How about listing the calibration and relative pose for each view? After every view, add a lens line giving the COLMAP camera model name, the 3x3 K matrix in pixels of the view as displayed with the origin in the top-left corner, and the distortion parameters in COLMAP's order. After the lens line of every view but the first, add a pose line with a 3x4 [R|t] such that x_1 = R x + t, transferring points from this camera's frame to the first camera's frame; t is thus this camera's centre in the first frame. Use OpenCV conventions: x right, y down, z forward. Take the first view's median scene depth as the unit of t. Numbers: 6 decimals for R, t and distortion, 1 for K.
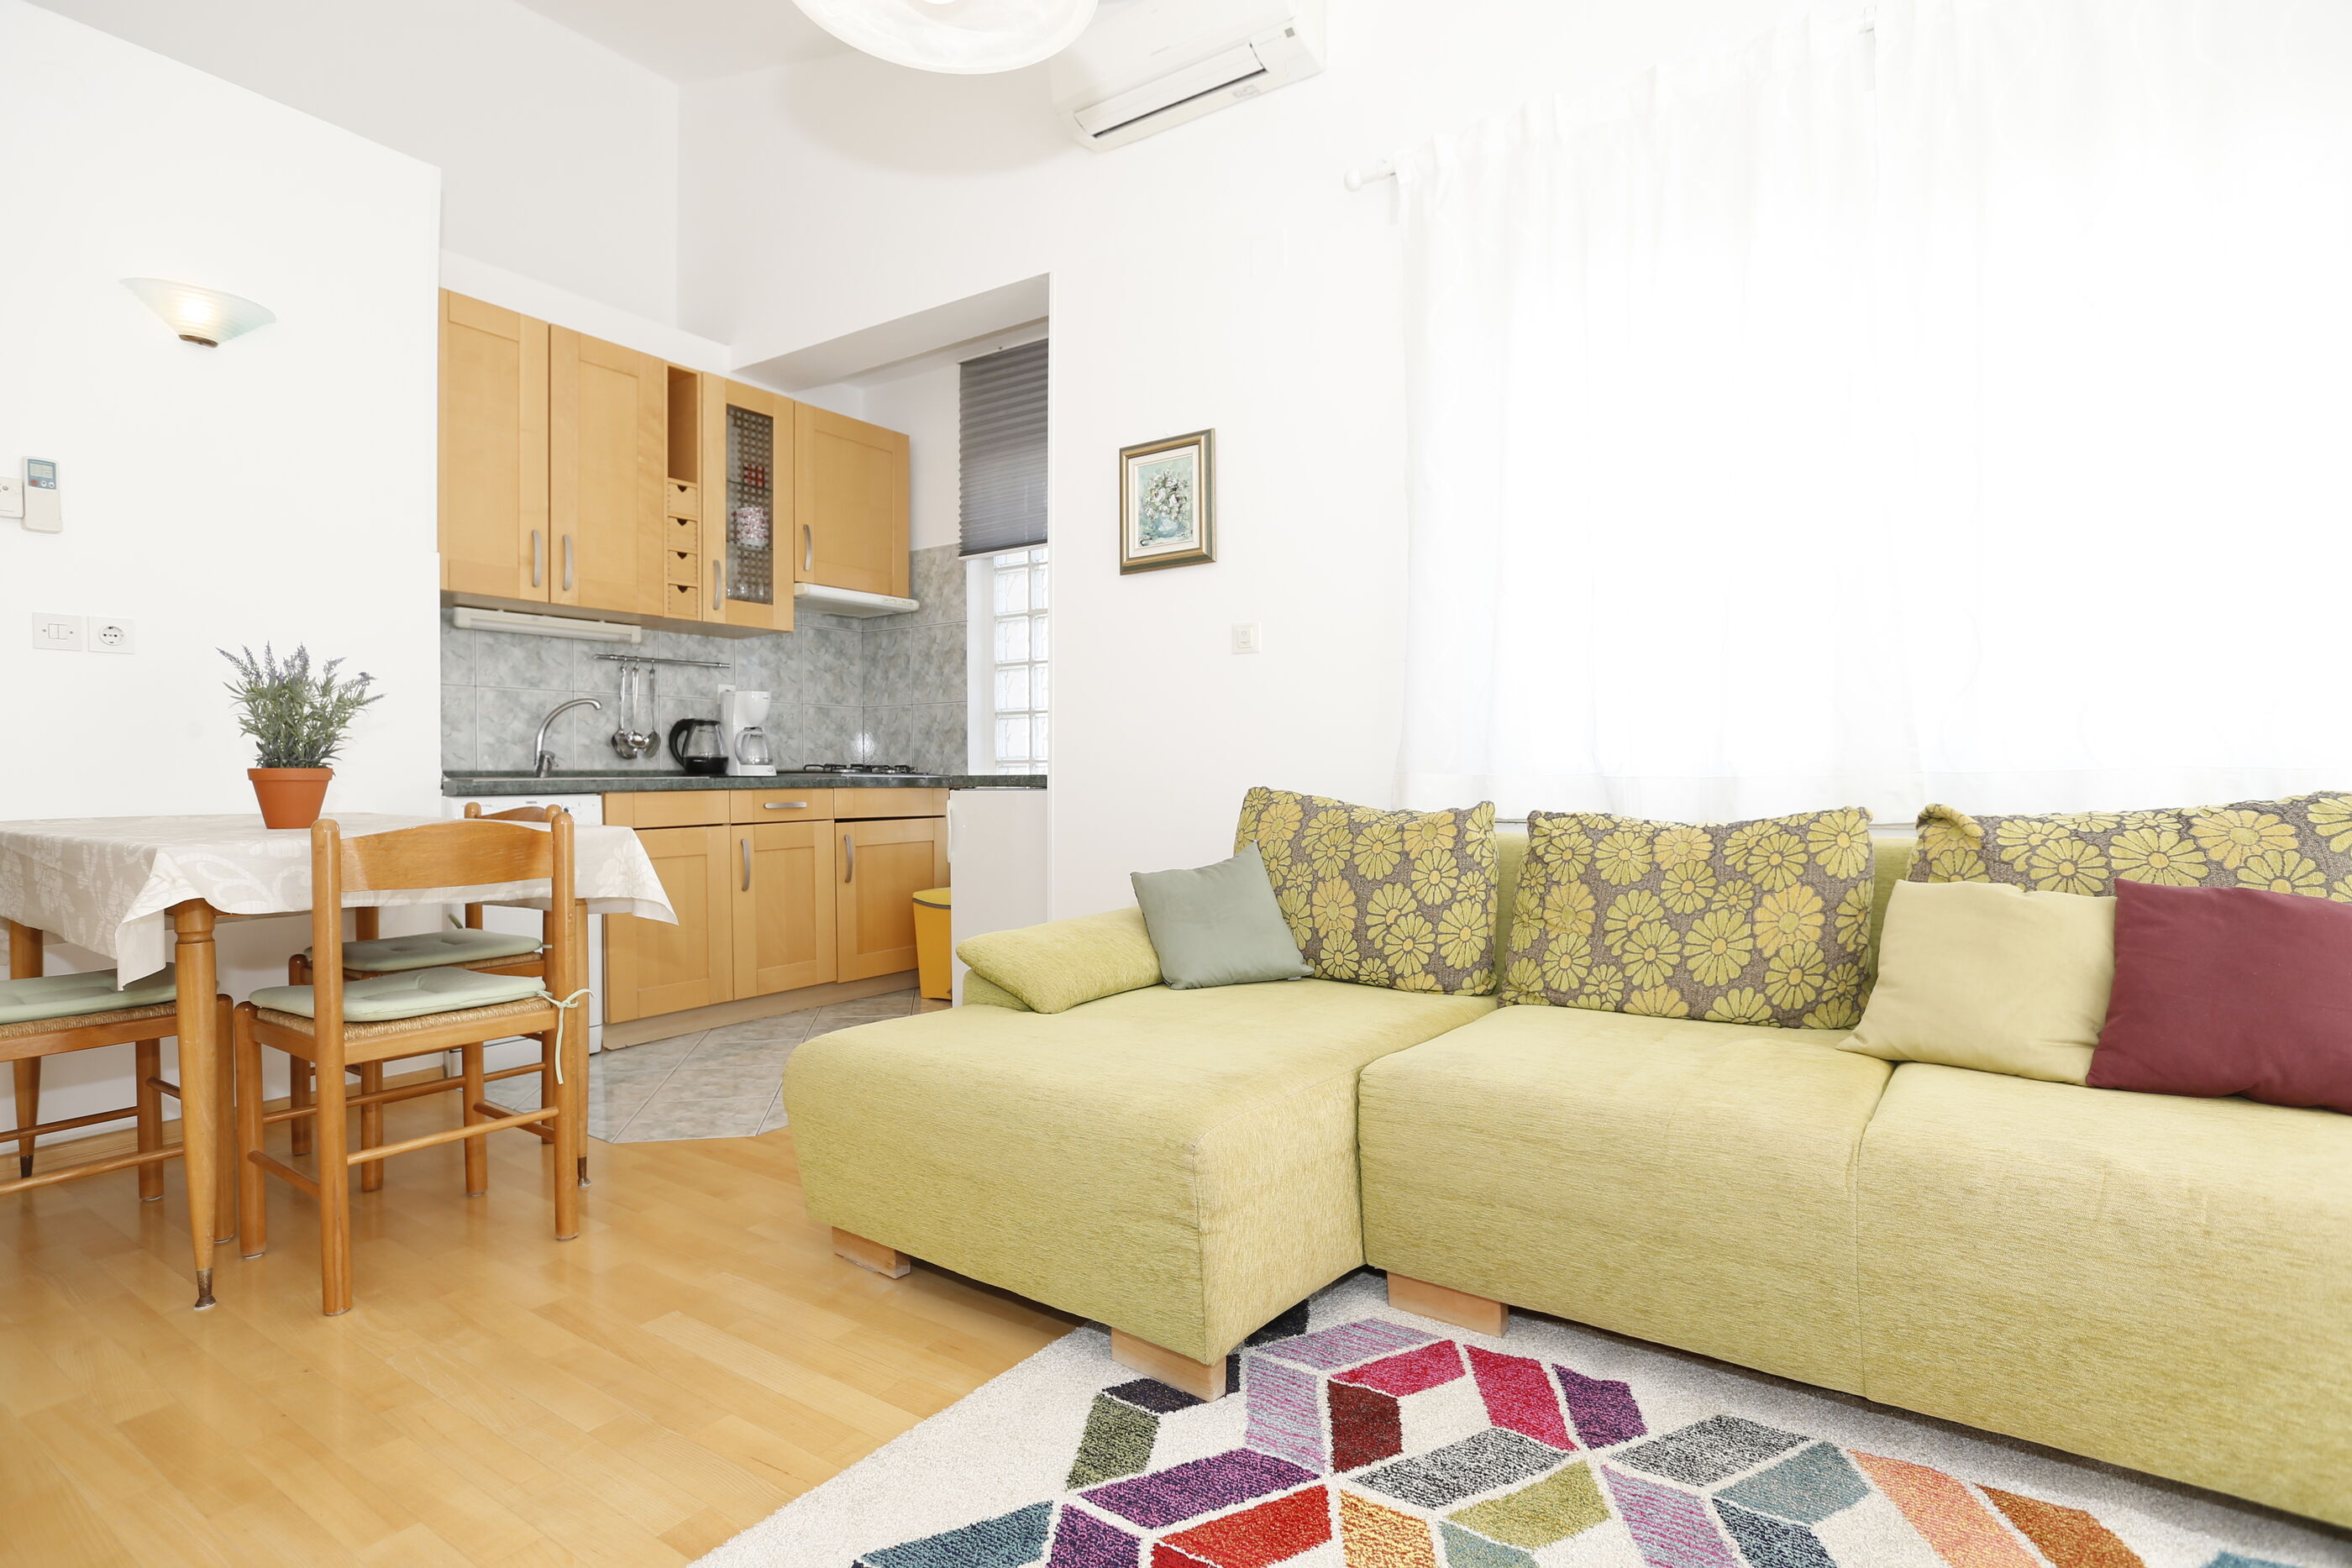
lens RADIAL K [[1166.0, 0, 1176.0], [0, 1166.0, 784.0], [0, 0, 1]] dist [-0.050098, 0.028184]
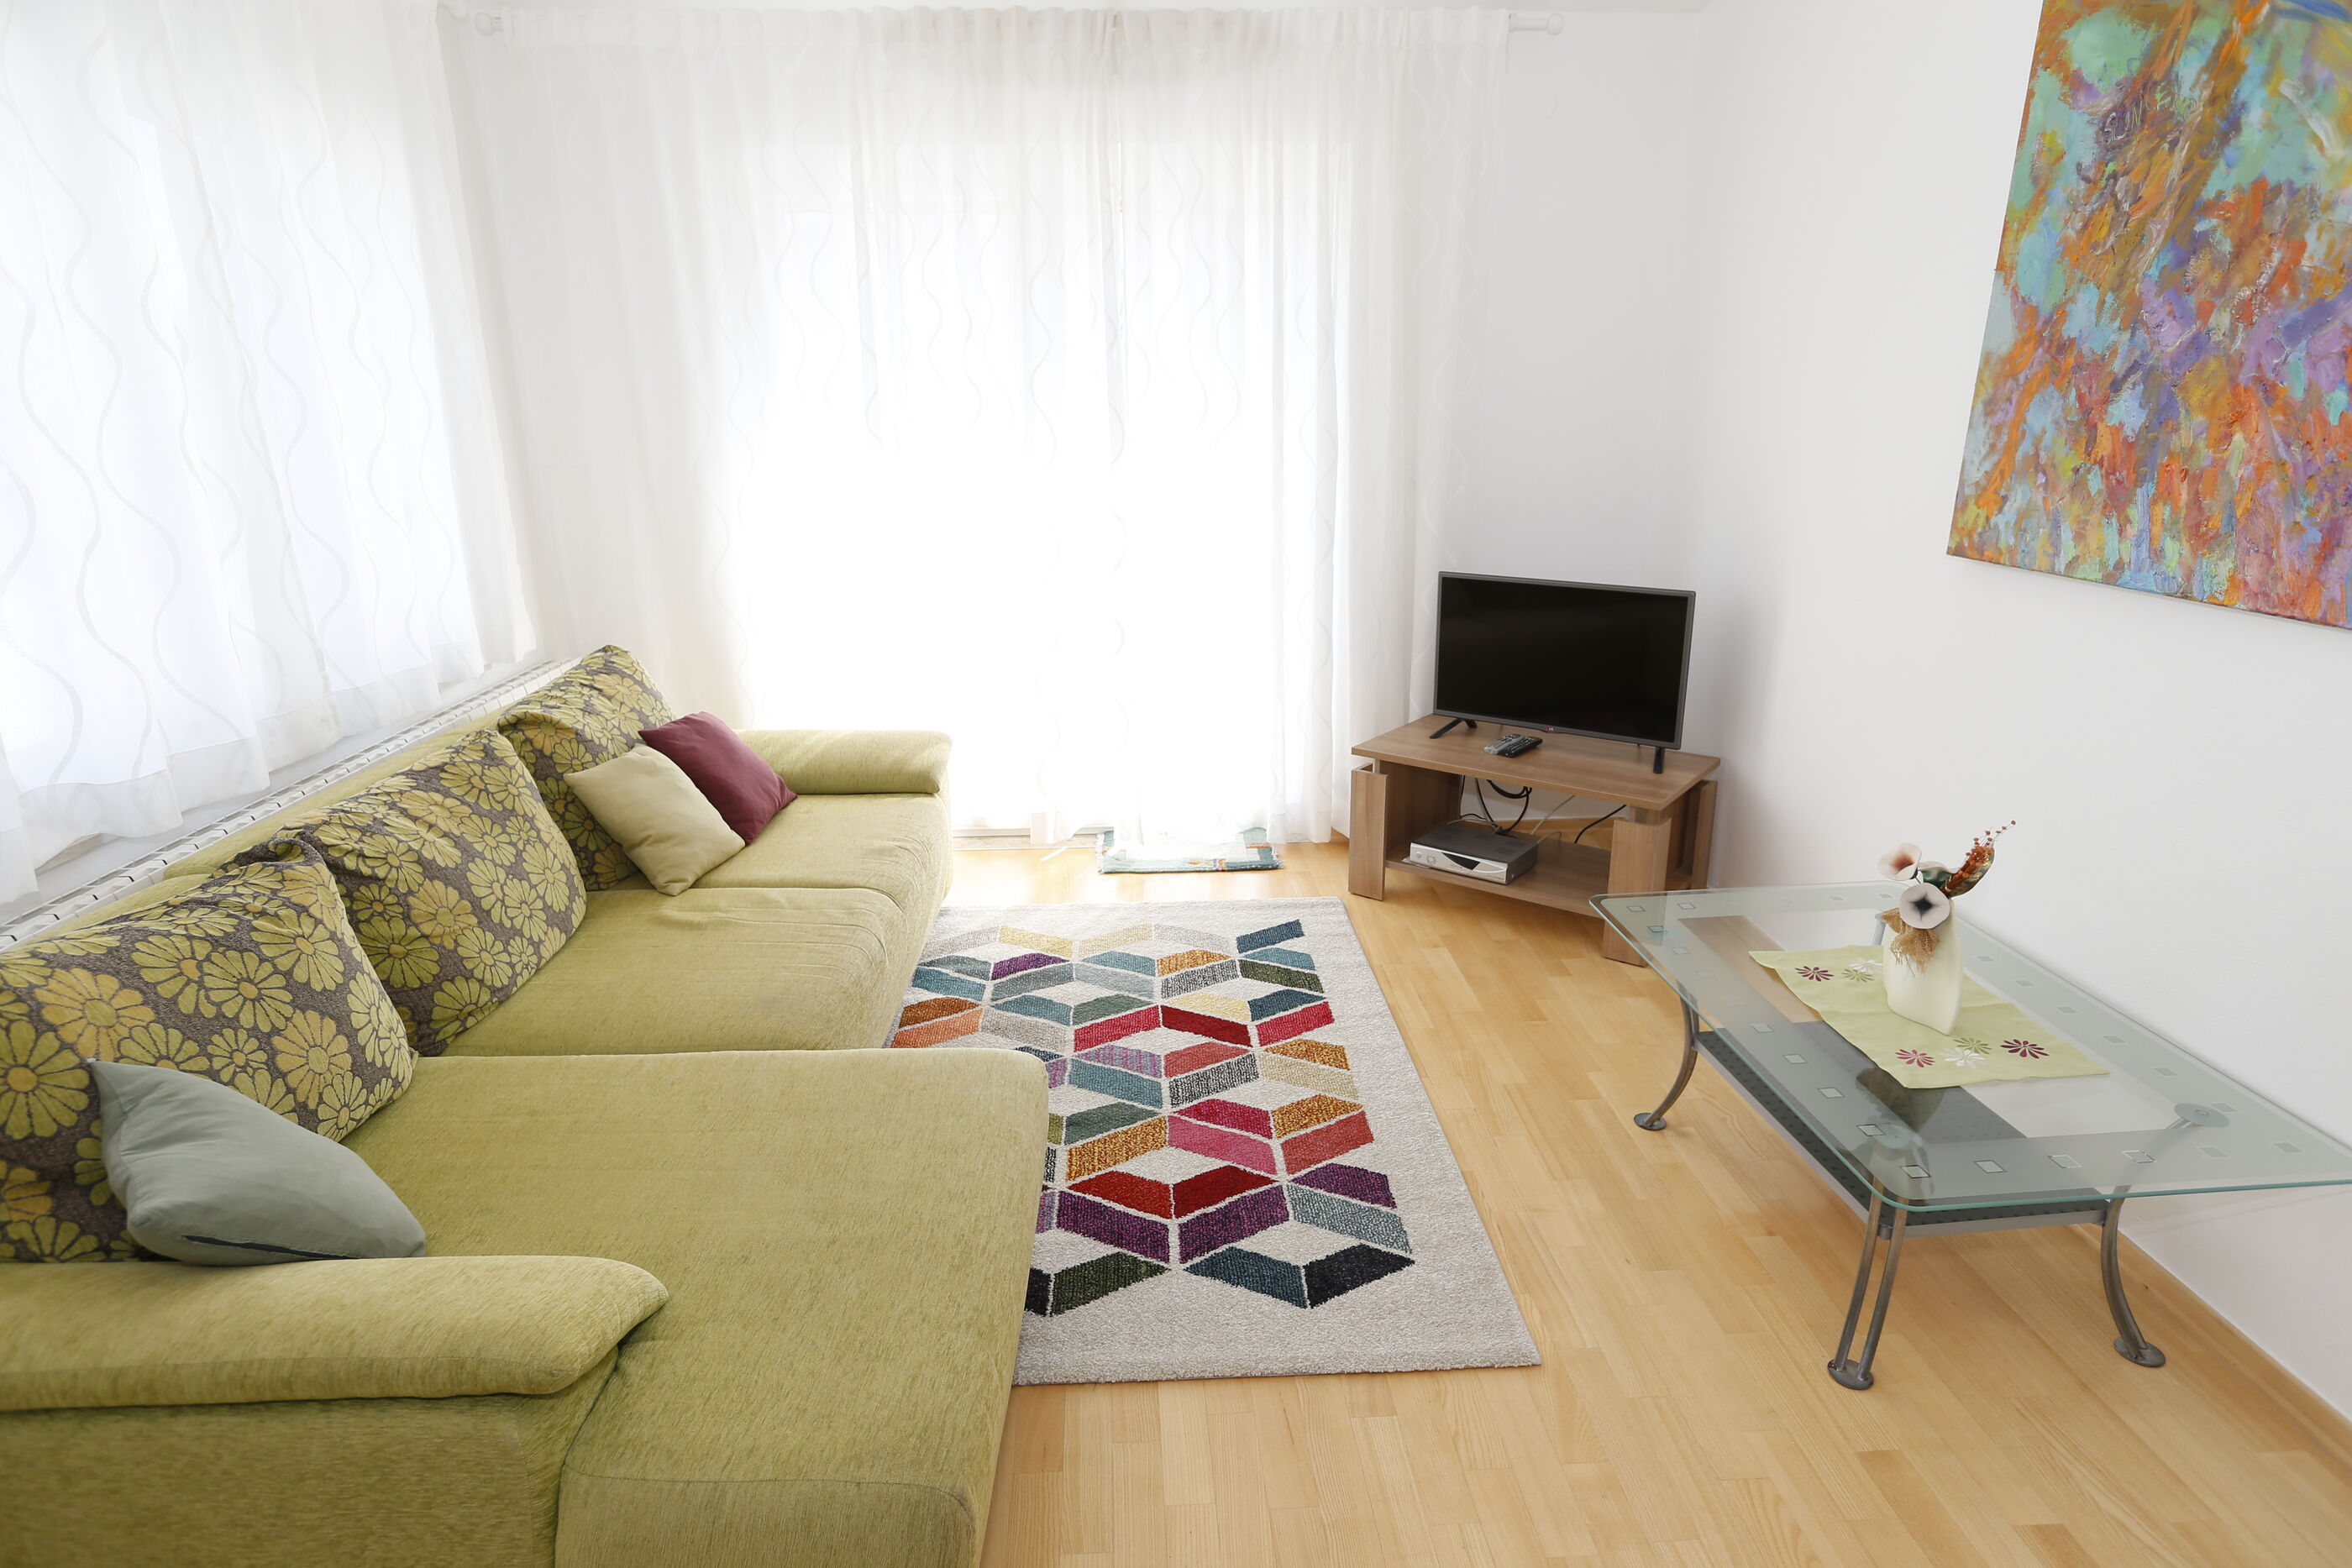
lens RADIAL K [[1305.6, 0, 1176.0], [0, 1305.6, 784.0], [0, 0, 1]] dist [-0.043492, 0.033908]
pose [[-0.597624, -0.216596, 0.771966, -0.746014], [0.028971, 0.956357, 0.290760, -0.258881], [-0.801253, 0.196130, -0.565267, 1.105139]]
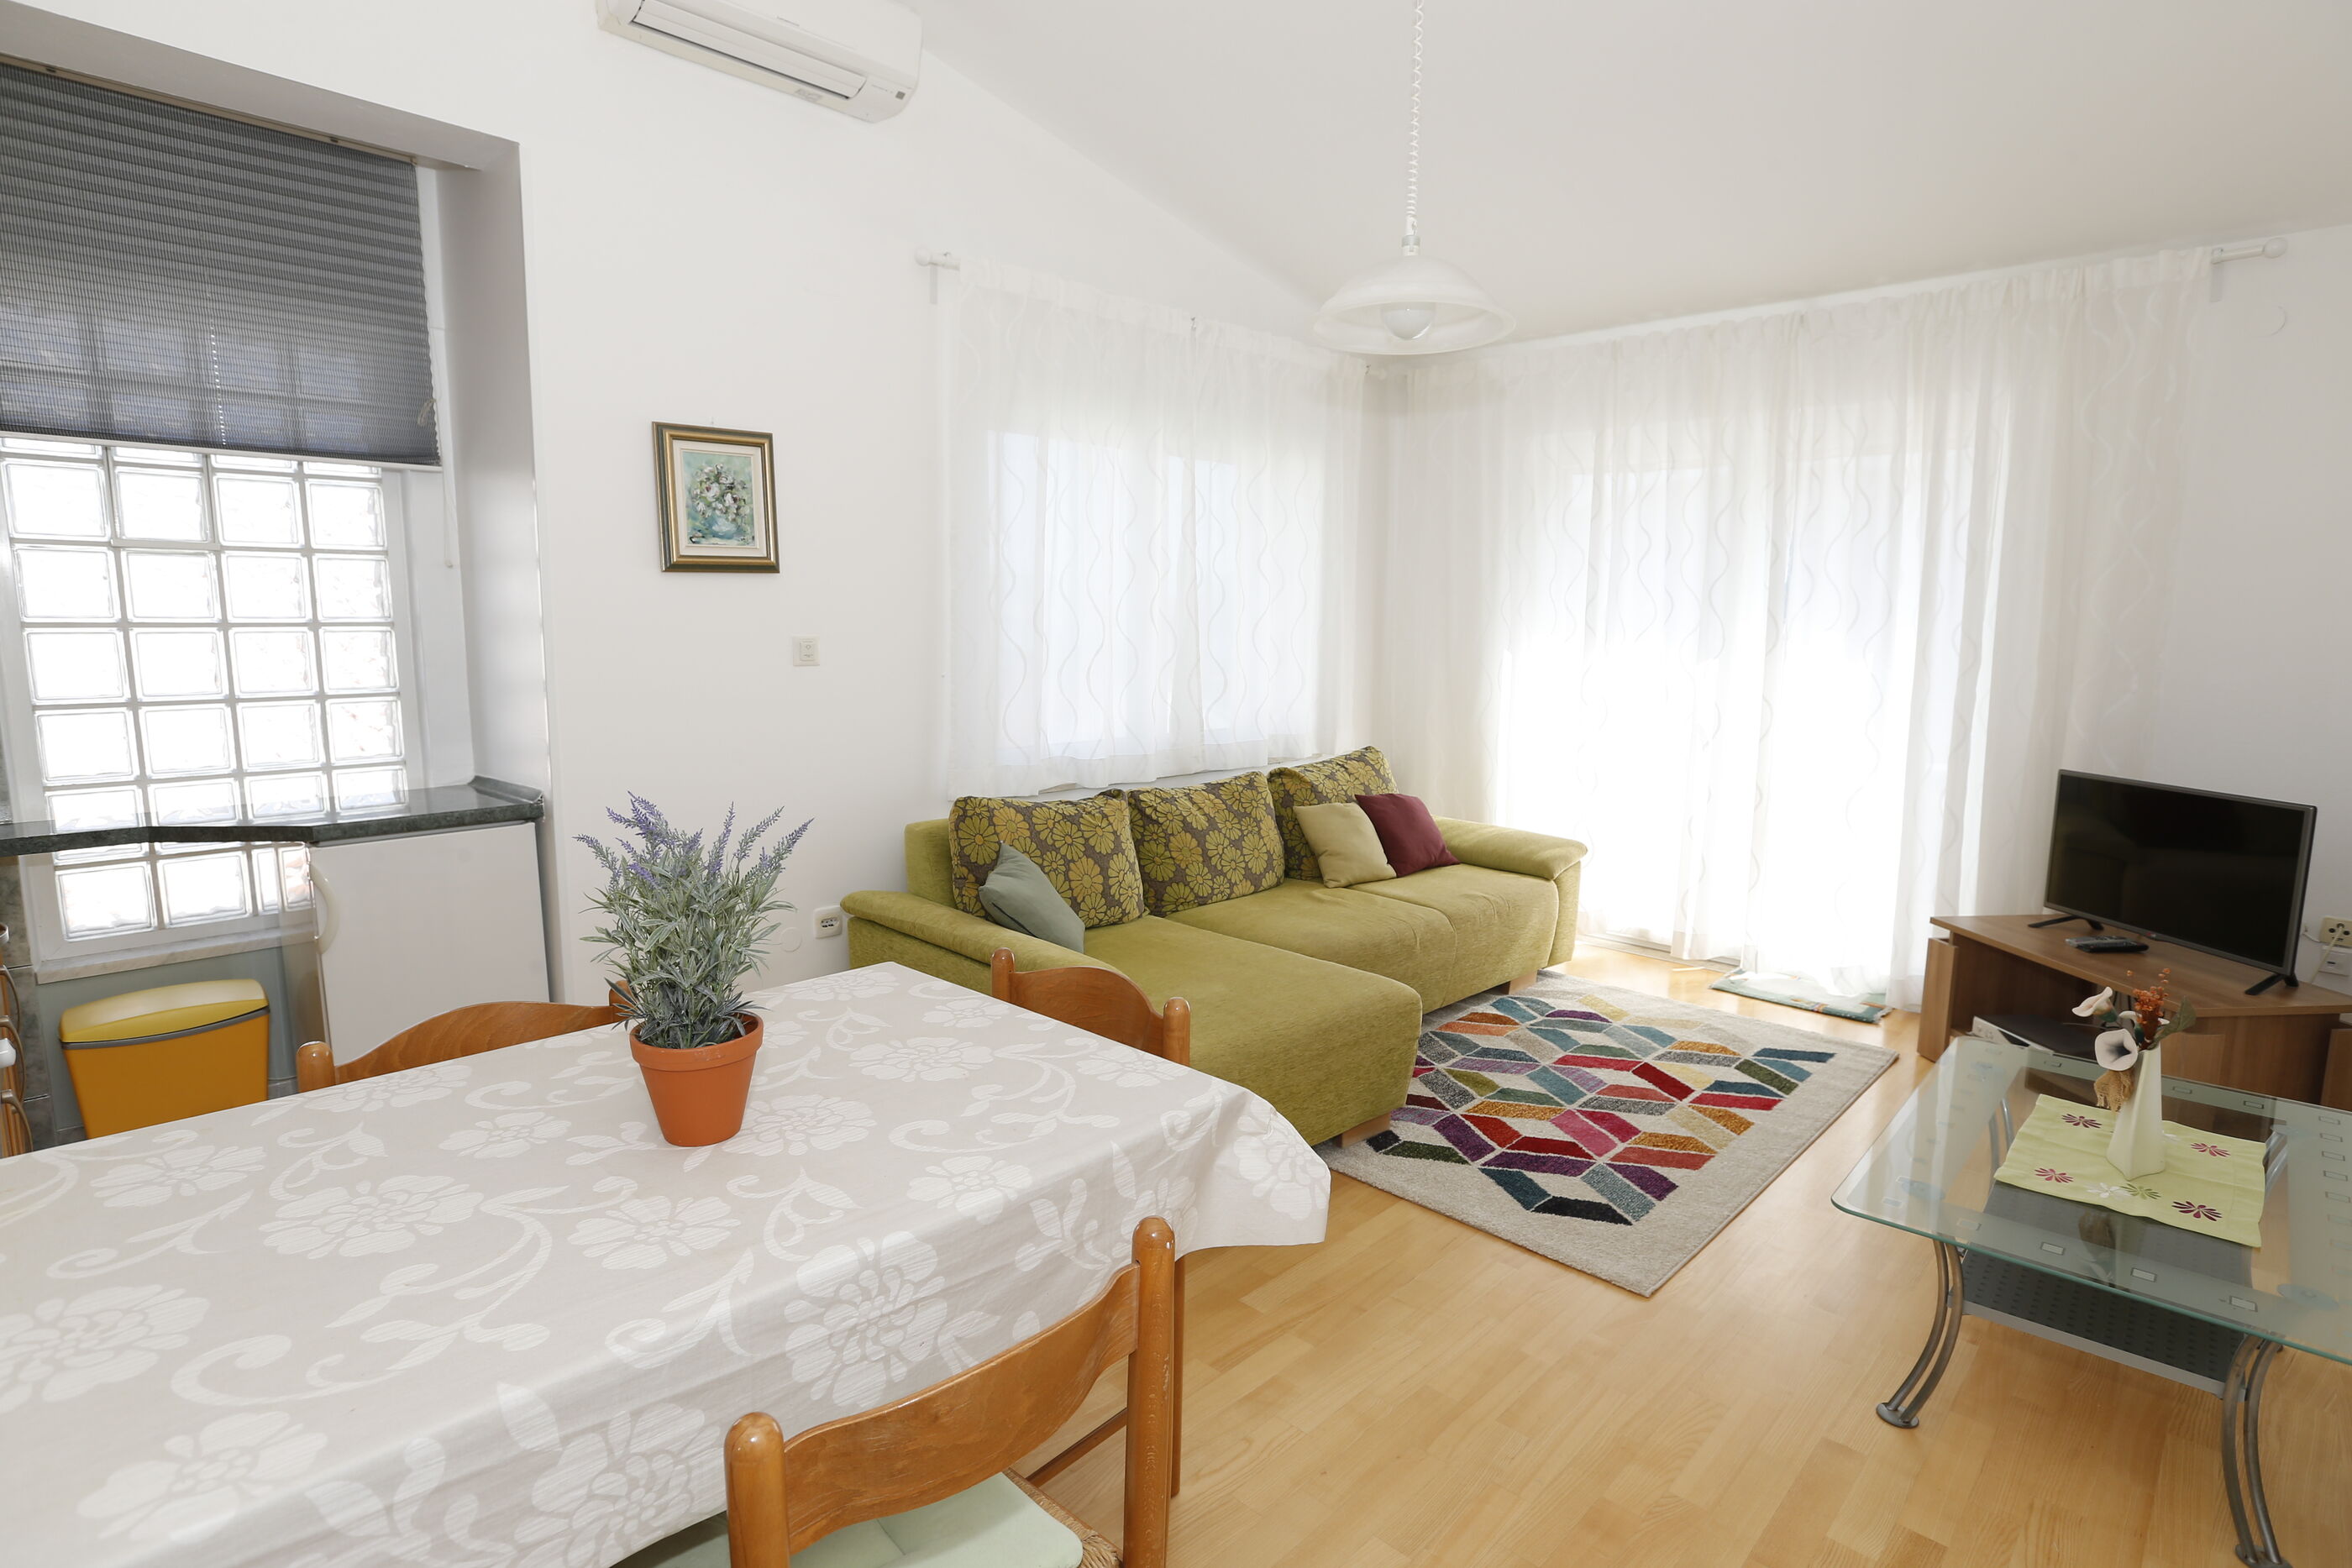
lens RADIAL K [[1184.3, 0, 1170.8], [0, 1184.3, 789.1], [0, 0, 1]] dist [-0.054932, 0.029900]
pose [[0.186000, -0.129157, 0.974024, -1.343051], [0.004023, 0.991414, 0.130695, -0.204805], [-0.982541, -0.020391, 0.184923, 0.715888]]
